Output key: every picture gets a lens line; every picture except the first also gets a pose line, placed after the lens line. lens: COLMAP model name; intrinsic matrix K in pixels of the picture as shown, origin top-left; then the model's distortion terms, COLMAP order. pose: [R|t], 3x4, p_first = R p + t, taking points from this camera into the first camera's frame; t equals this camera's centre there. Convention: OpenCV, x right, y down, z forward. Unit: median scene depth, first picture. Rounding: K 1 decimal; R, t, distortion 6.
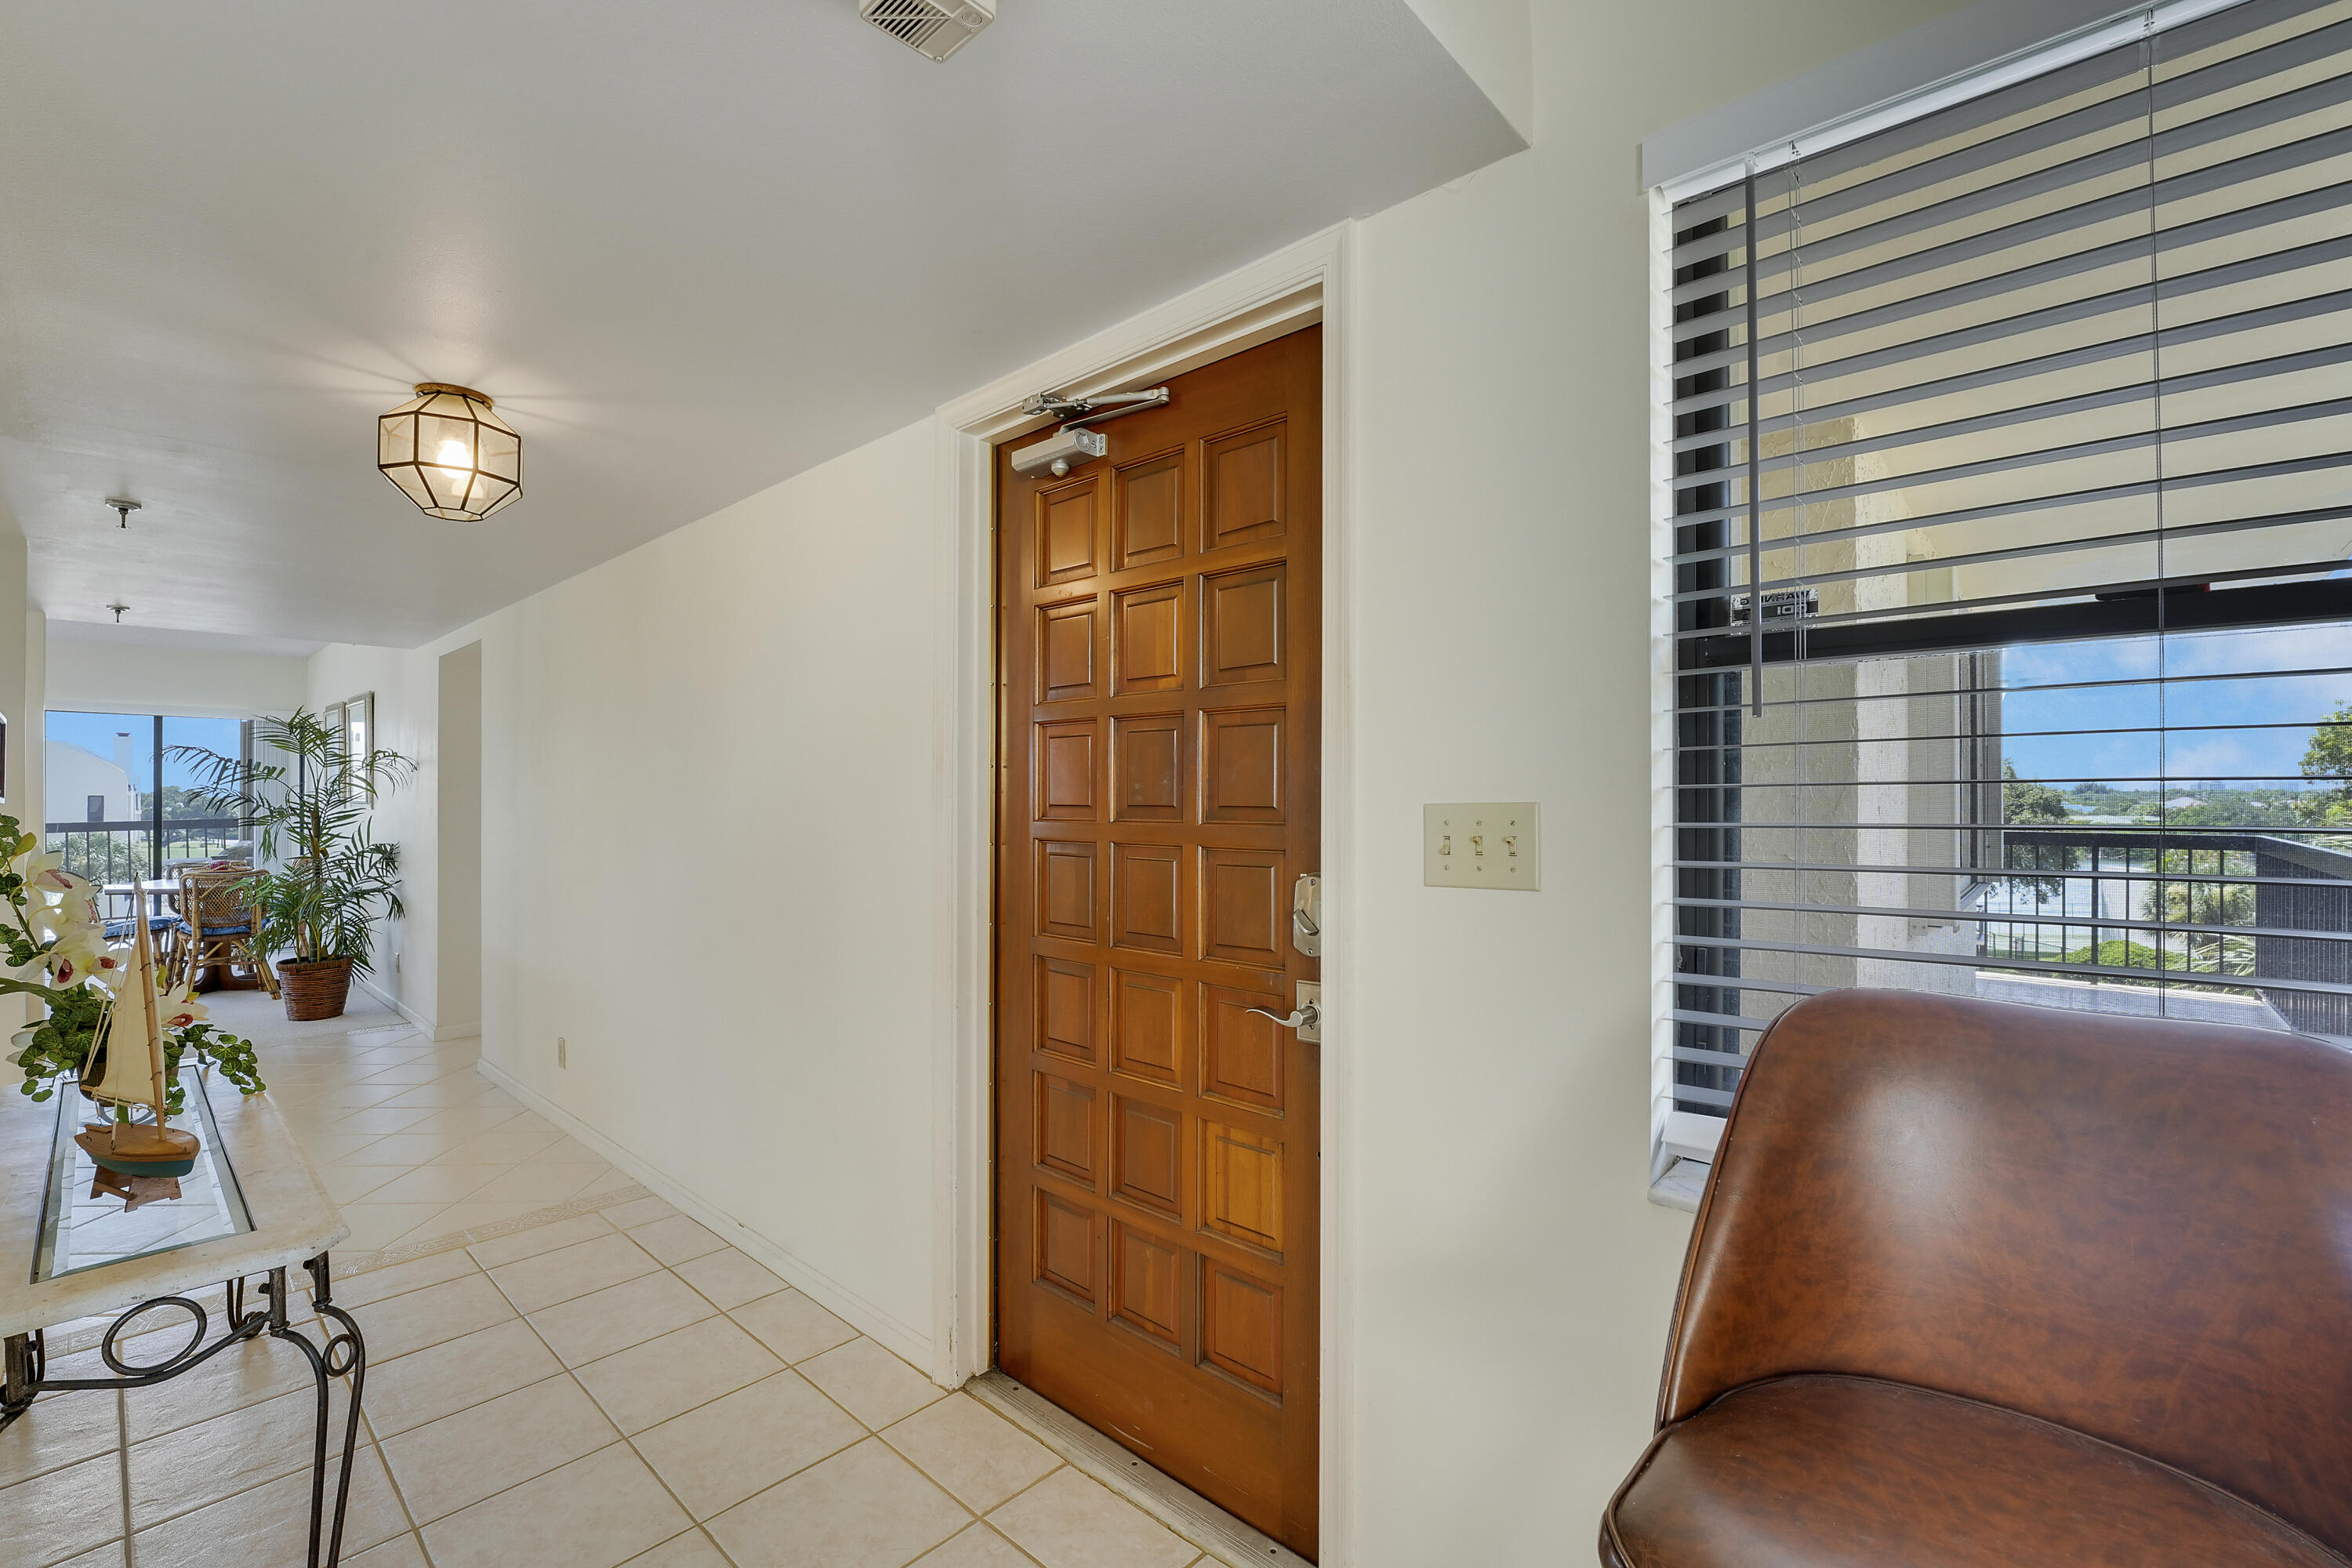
lens RADIAL K [[1024.1, 0, 1176.0], [0, 1024.1, 784.0], [0, 0, 1]] dist [-0.021152, 0.004962]
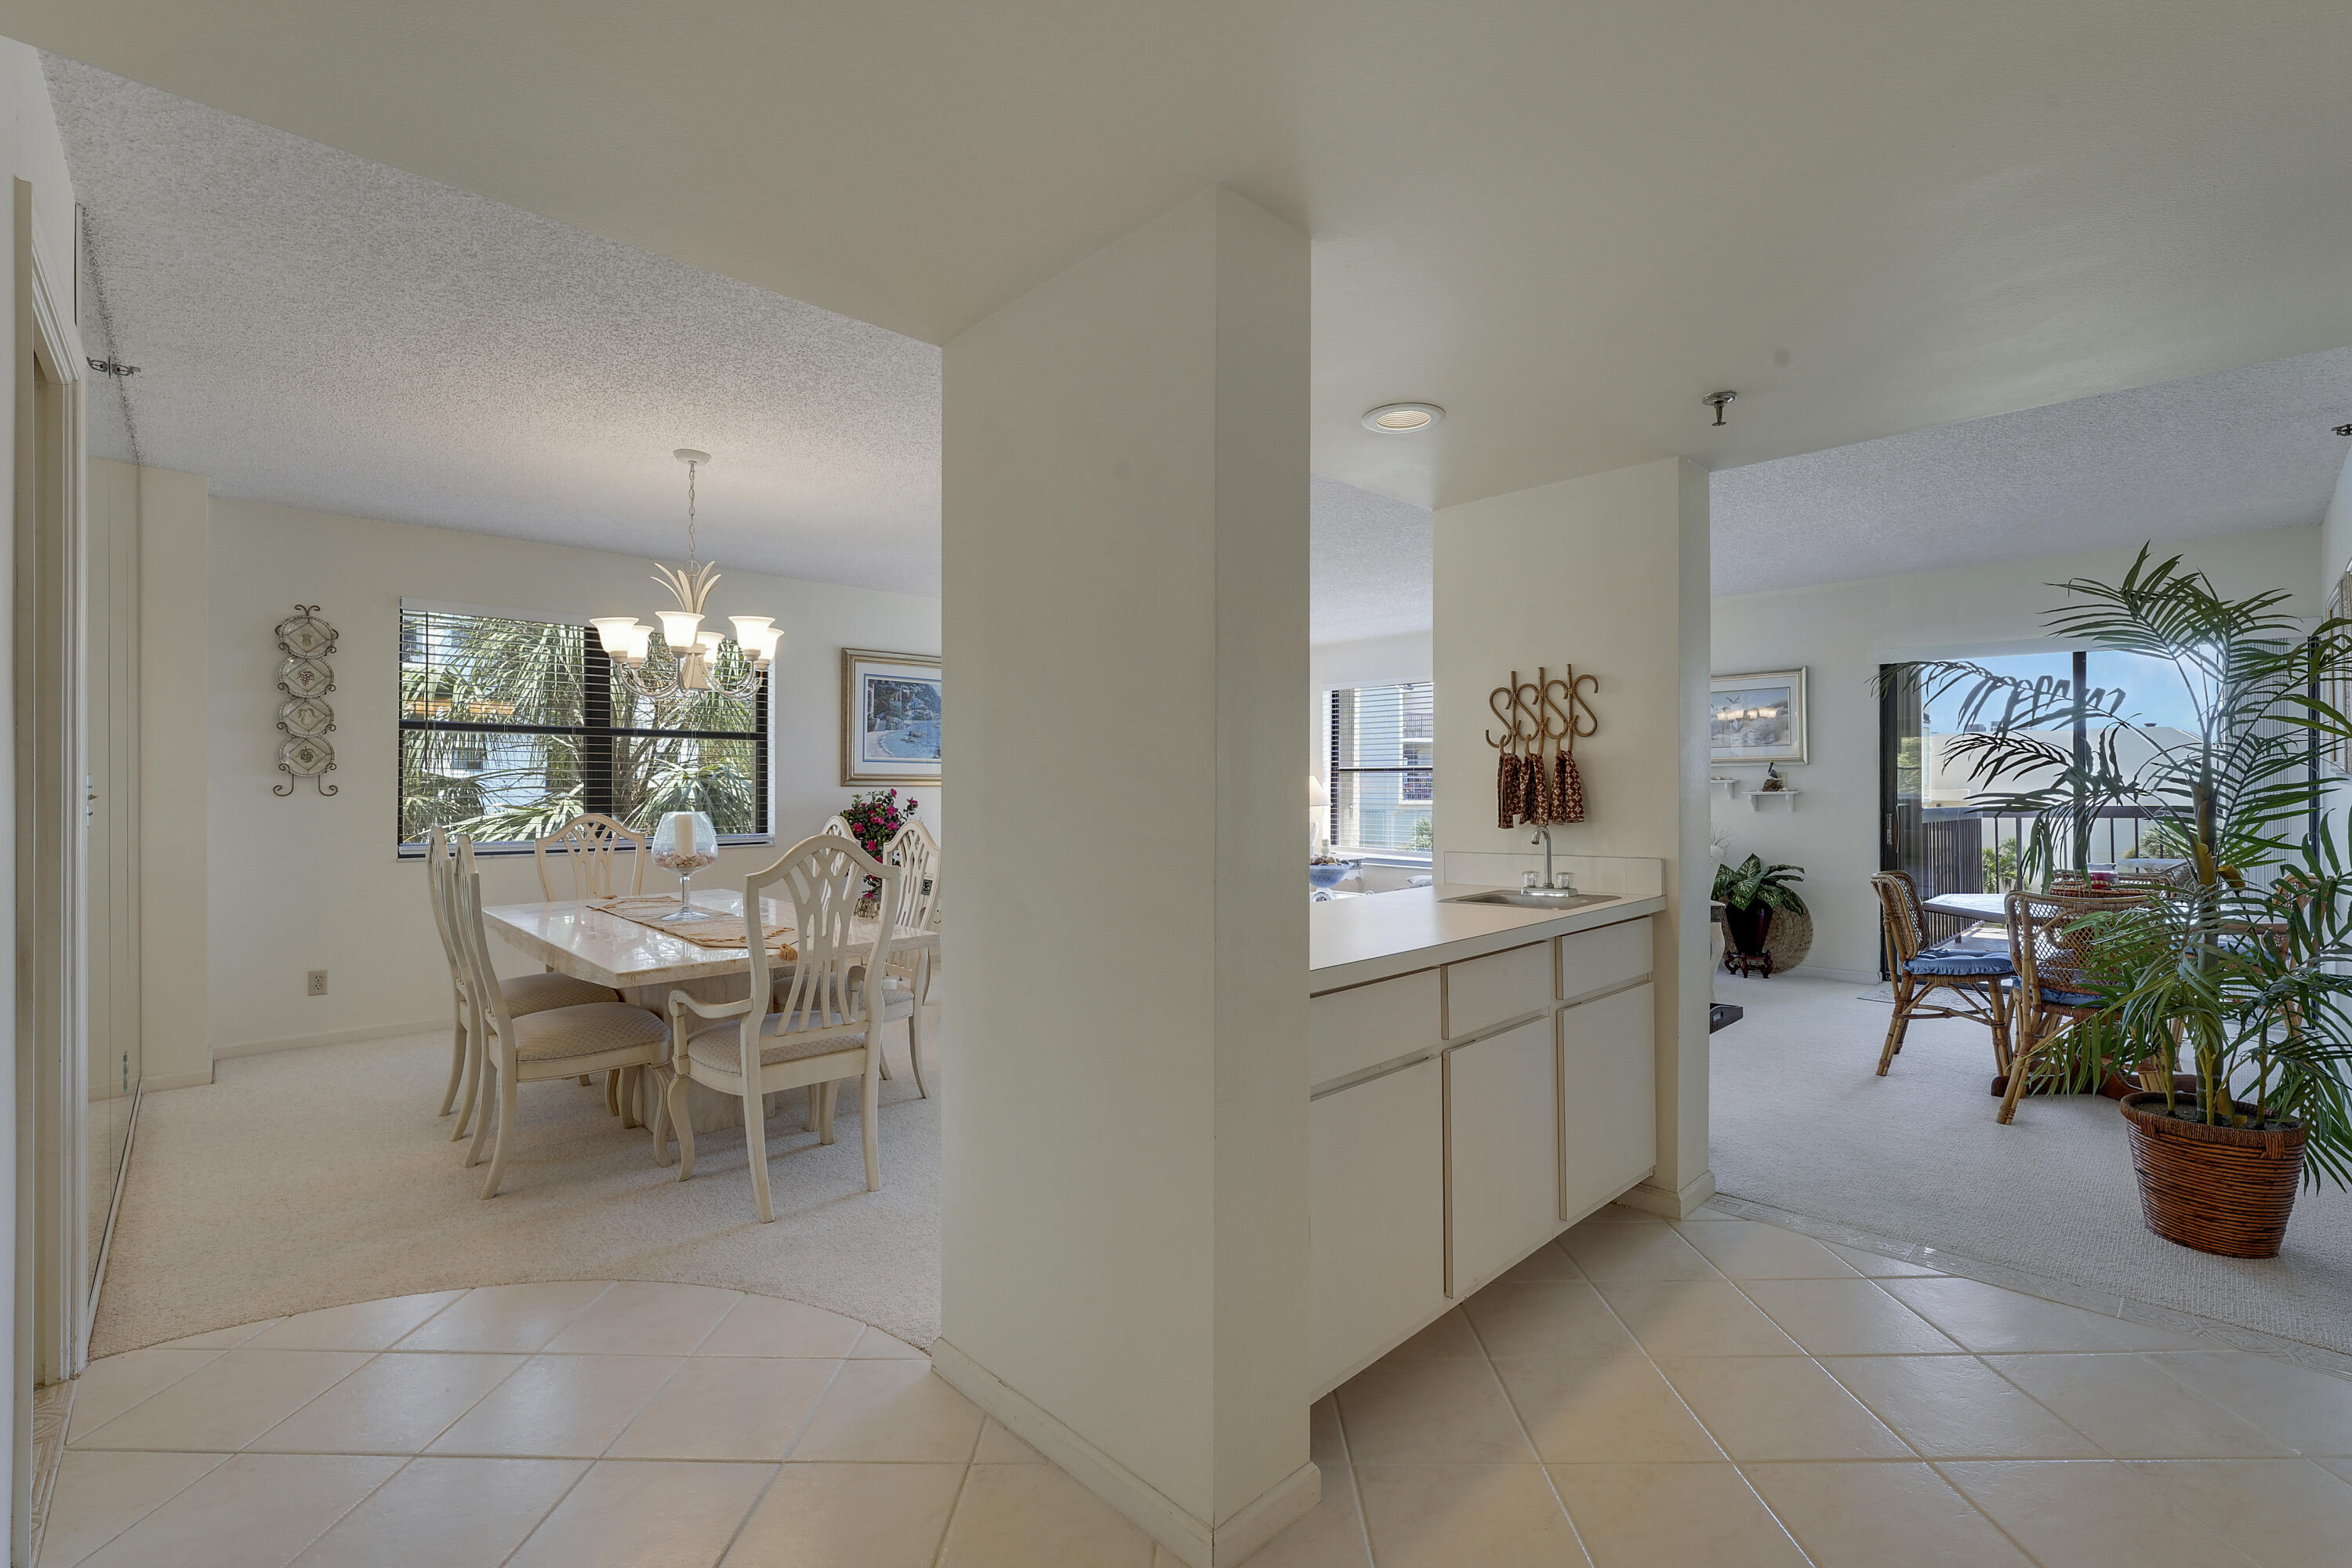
lens RADIAL K [[1024.1, 0, 1176.0], [0, 1024.1, 784.0], [0, 0, 1]] dist [-0.021152, 0.004962]
pose [[-0.066249, 0.008606, -0.997766, -0.374398], [0.011912, 0.999898, 0.007834, 0.018157], [0.997732, -0.011367, -0.066344, 0.571437]]
